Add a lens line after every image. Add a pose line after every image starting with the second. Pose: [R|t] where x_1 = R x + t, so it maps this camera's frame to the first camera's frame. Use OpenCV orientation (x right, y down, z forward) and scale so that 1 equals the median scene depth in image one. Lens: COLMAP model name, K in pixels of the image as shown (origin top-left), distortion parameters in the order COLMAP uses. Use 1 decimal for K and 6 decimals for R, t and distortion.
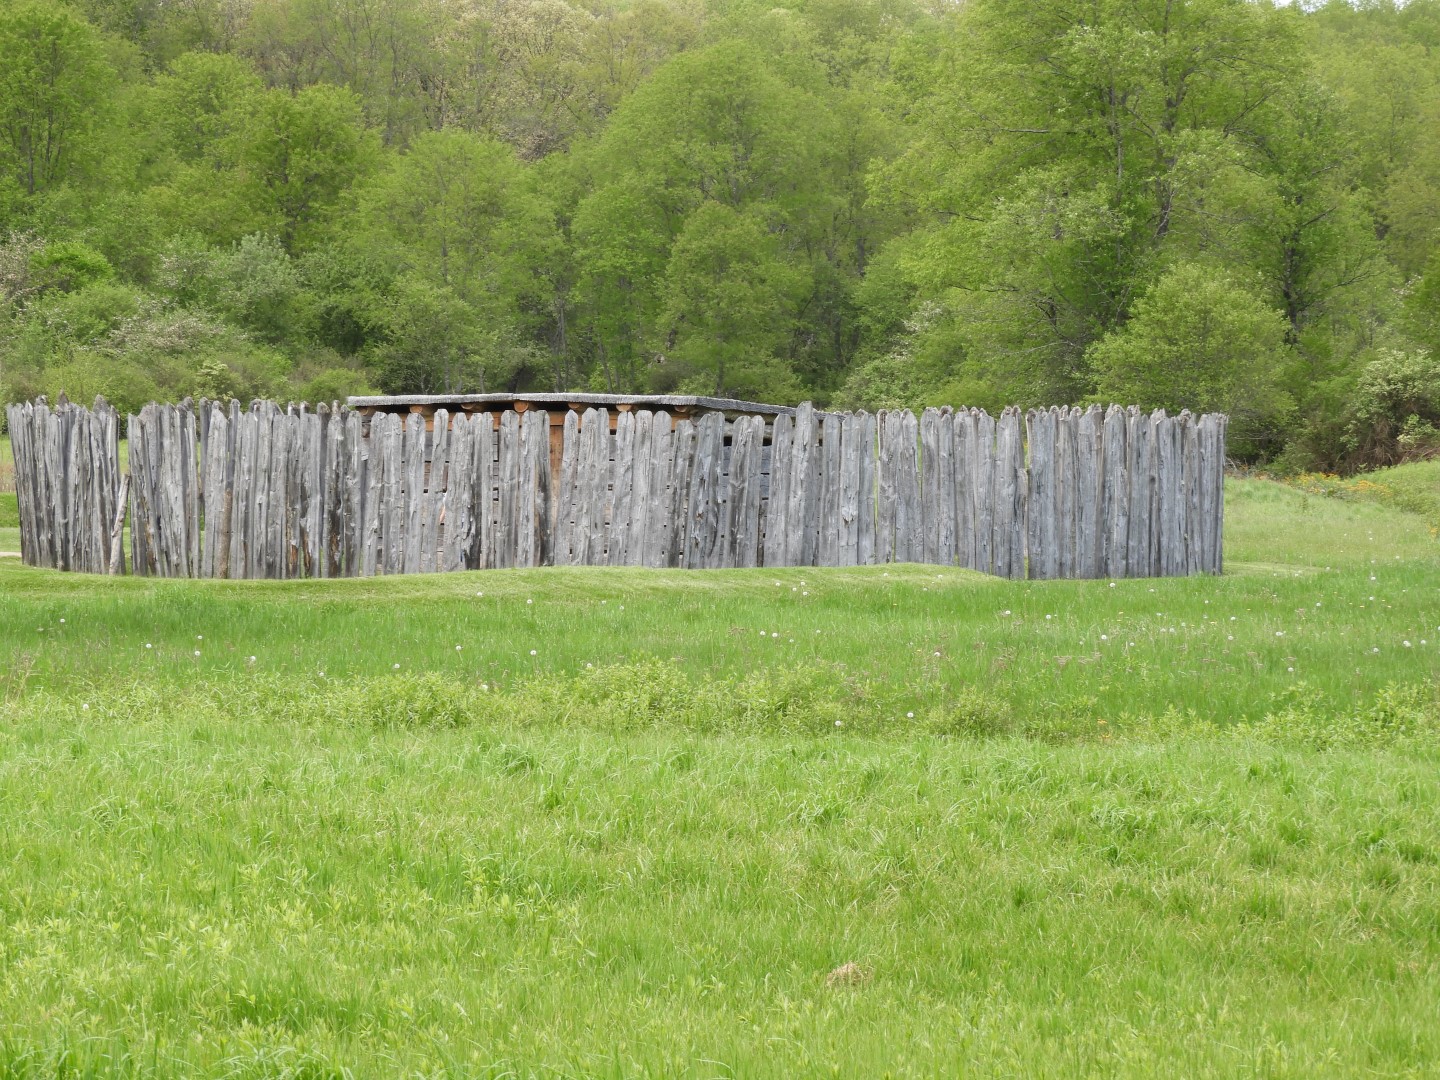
lens RADIAL K [[7115.9, 0, 726.0], [0, 7115.9, 539.9], [0, 0, 1]] dist [-1.265404, 0.000000]
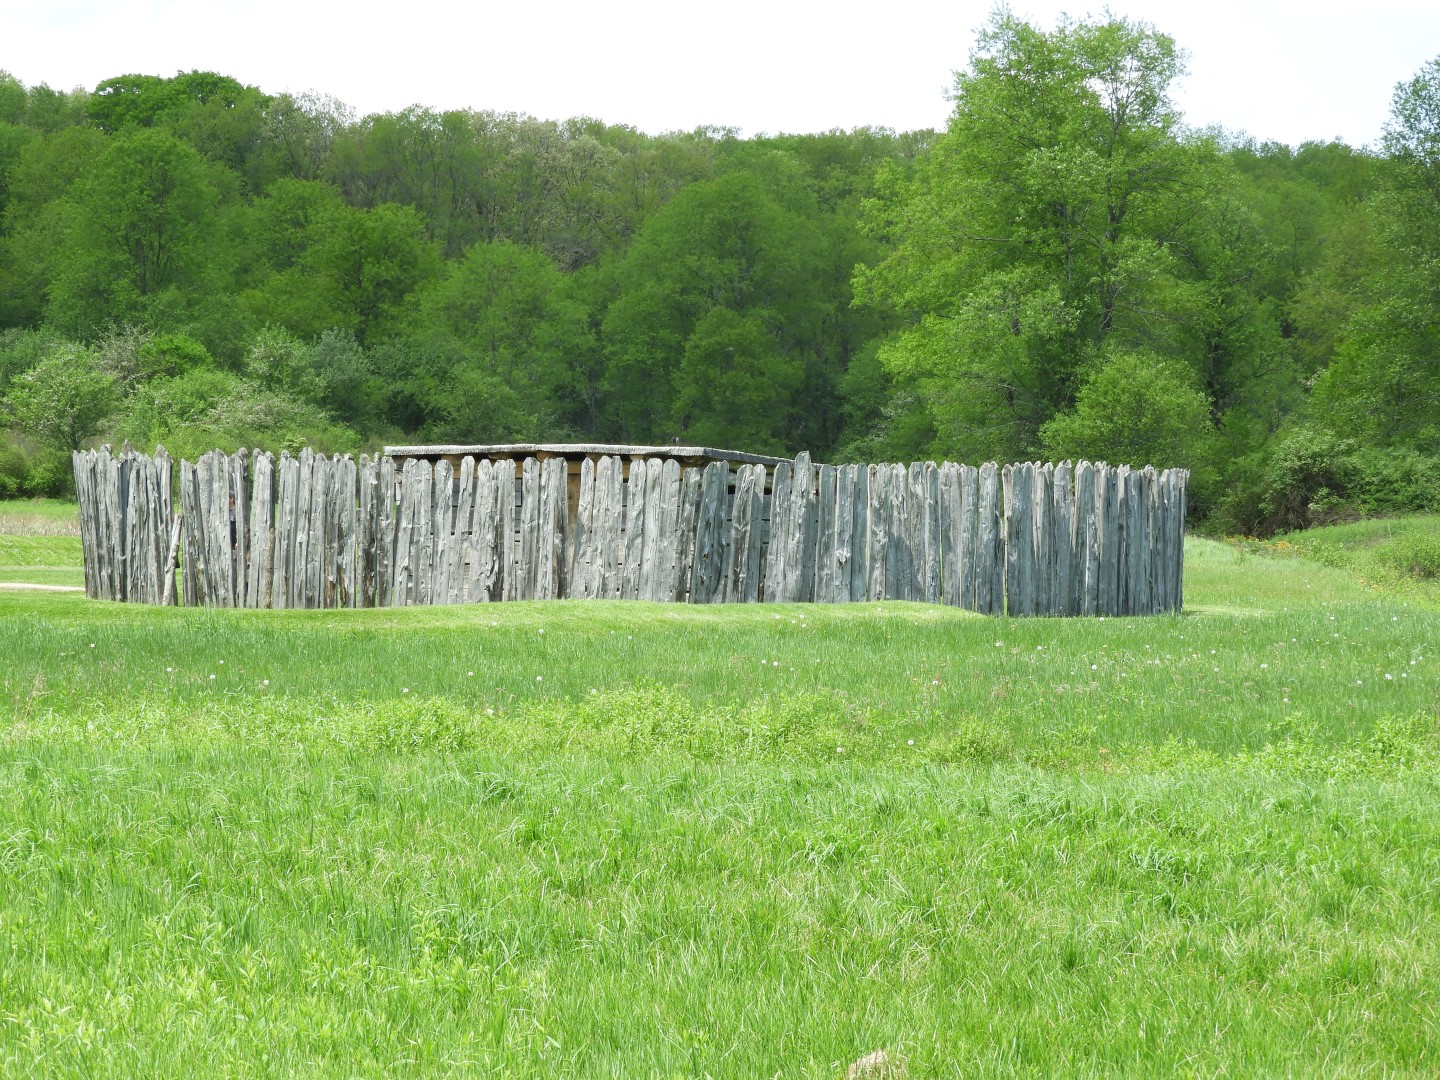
lens RADIAL K [[5656.2, 0, 716.3], [0, 5656.2, 540.8], [0, 0, 1]] dist [-0.653831, 0.000000]
pose [[0.999969, 0.007529, -0.002431, 0.000081], [-0.007554, 0.999917, -0.010402, 0.003065], [0.002352, 0.010420, 0.999943, 0.131806]]
